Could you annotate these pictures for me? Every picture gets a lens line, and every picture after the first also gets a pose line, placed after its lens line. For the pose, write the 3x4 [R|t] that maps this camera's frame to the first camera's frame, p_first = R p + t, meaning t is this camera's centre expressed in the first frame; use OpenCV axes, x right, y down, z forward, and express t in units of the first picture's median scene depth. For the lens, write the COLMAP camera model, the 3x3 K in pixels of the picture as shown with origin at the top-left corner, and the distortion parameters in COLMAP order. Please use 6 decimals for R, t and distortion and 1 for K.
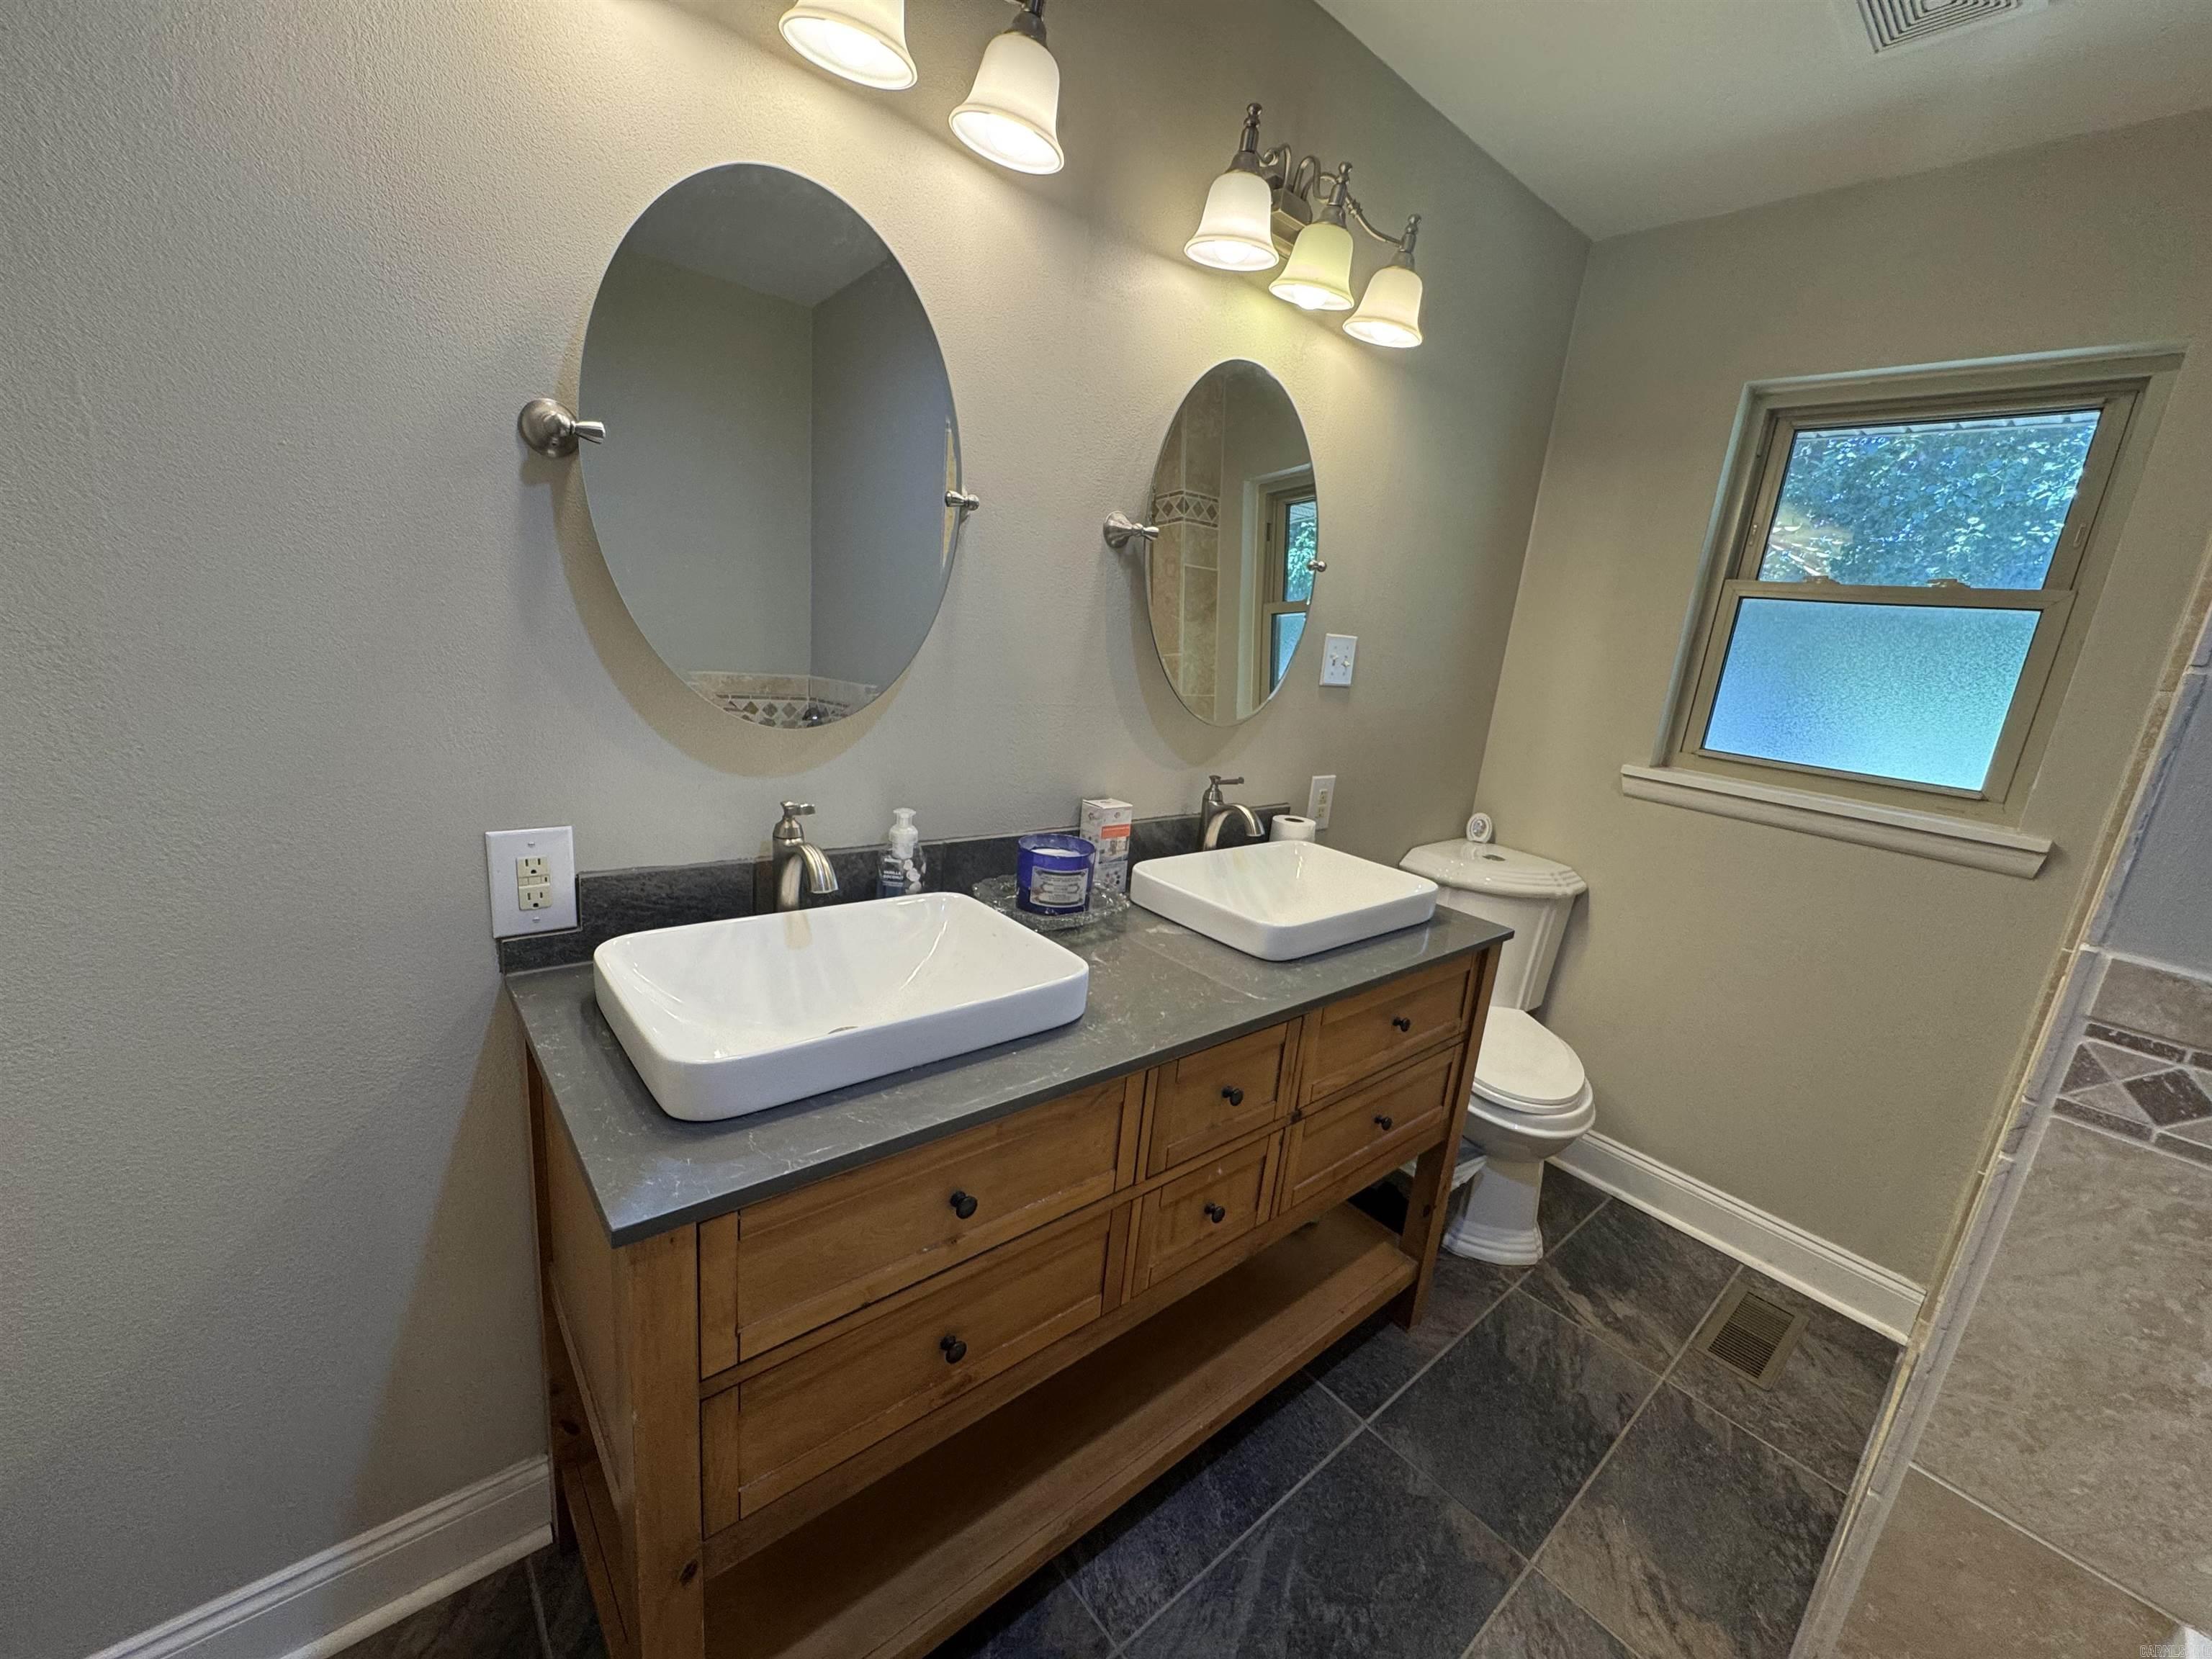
lens RADIAL K [[884.6, 0, 1103.5], [0, 884.6, 832.1], [0, 0, 1]] dist [-0.003681, 0.000191]
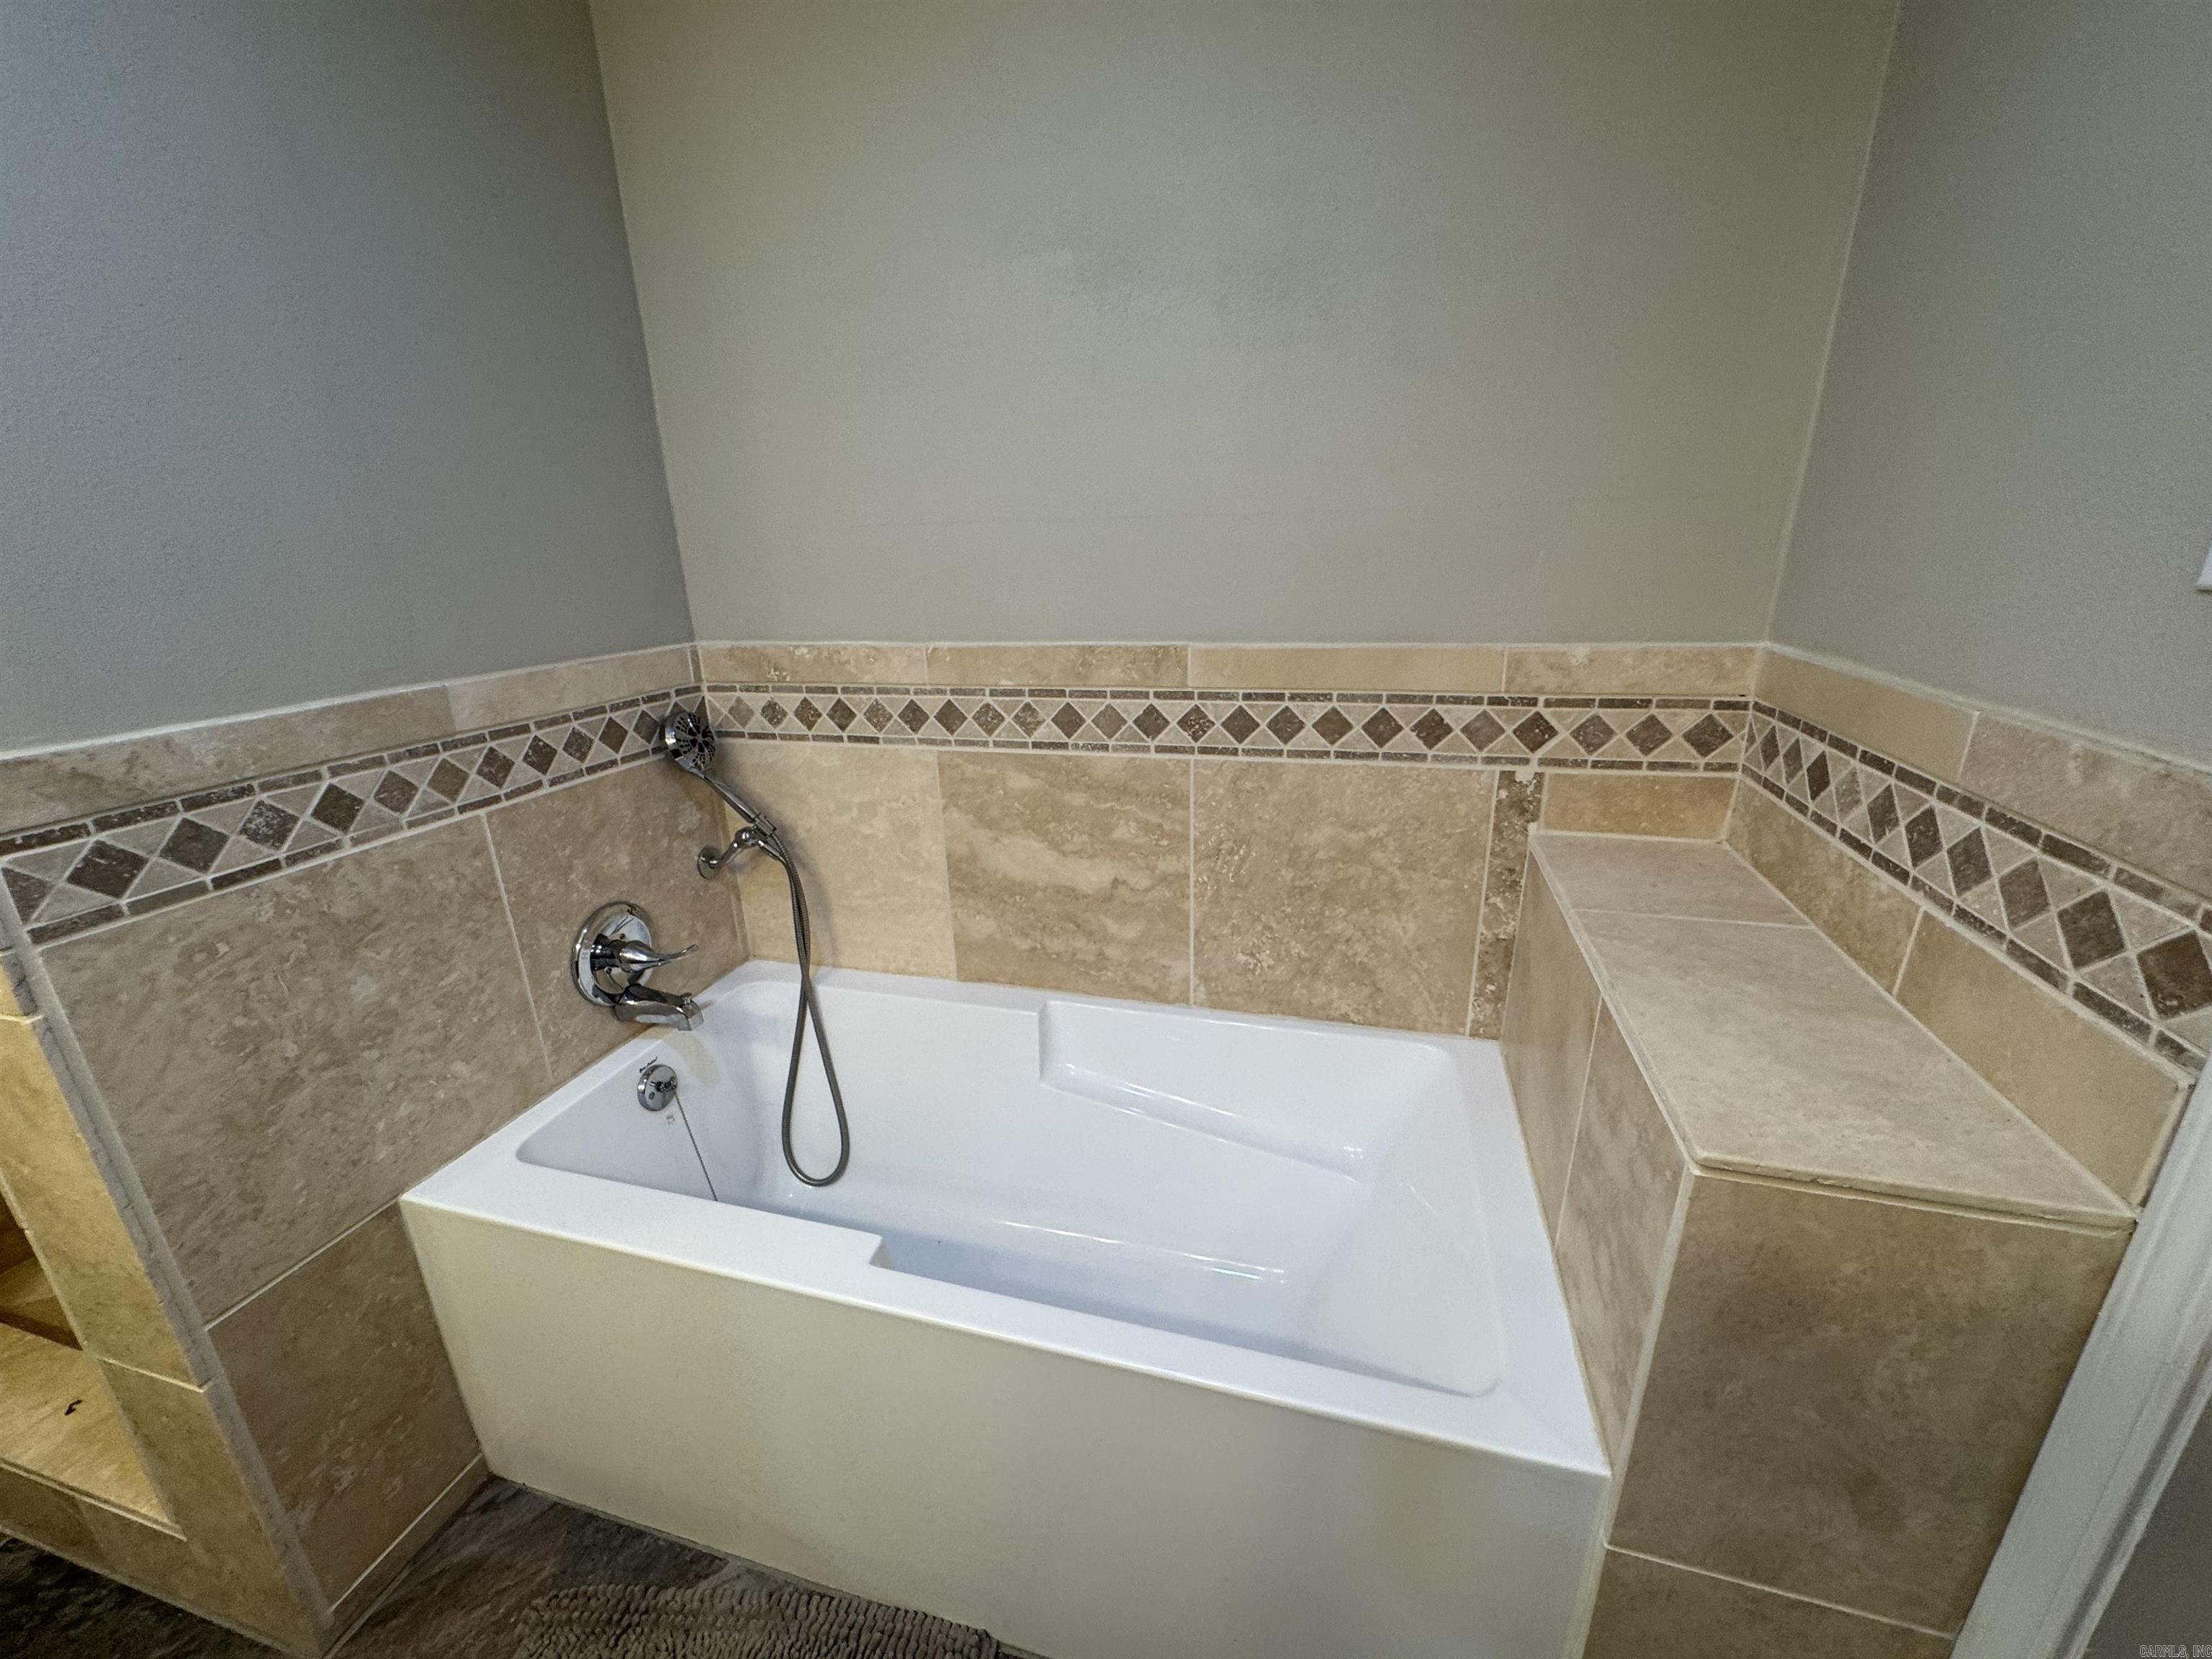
lens RADIAL K [[884.6, 0, 1103.8], [0, 884.6, 832.6], [0, 0, 1]] dist [-0.003681, 0.000191]
pose [[-0.557391, -0.340315, 0.757299, -0.107343], [0.167409, 0.847330, 0.503990, -0.031861], [-0.813197, 0.407698, -0.415322, 0.283684]]
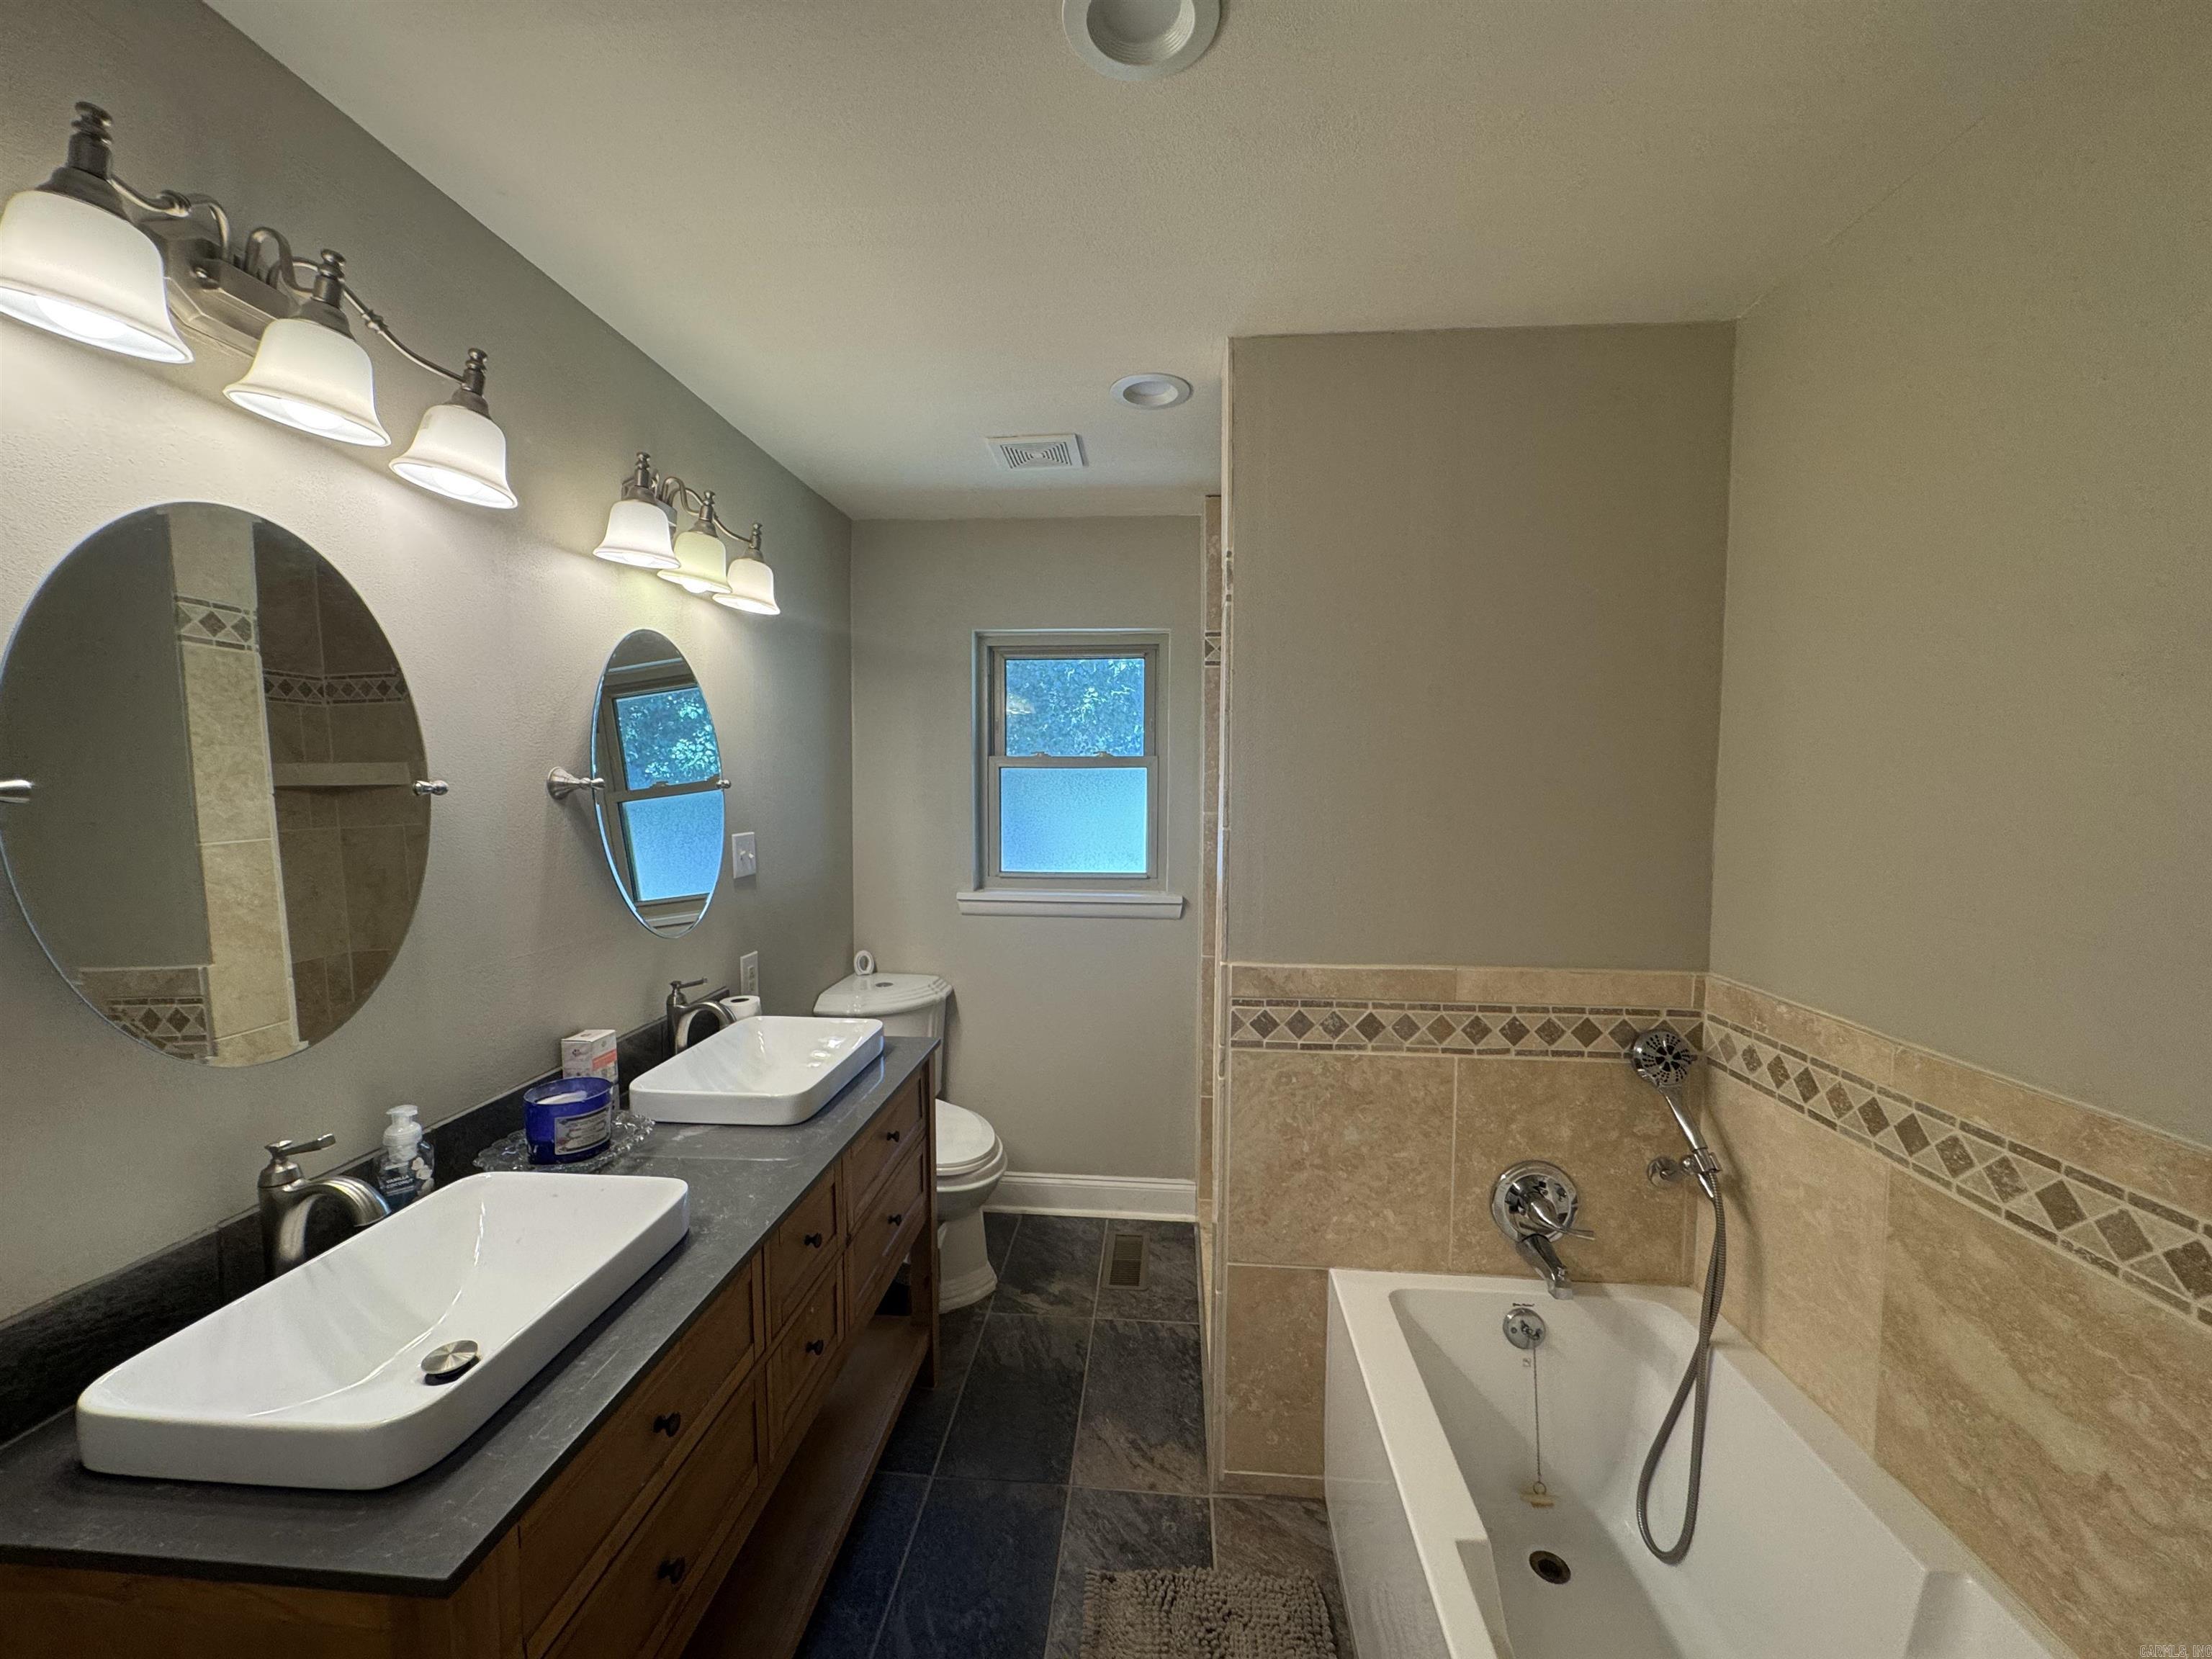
lens RADIAL K [[884.6, 0, 1106.7], [0, 884.6, 832.4], [0, 0, 1]] dist [-0.003681, 0.000191]
pose [[0.700418, -0.136962, 0.700468, -0.290145], [0.232619, 0.971634, -0.042619, -0.086968], [-0.674761, 0.192794, 0.712410, -0.210133]]
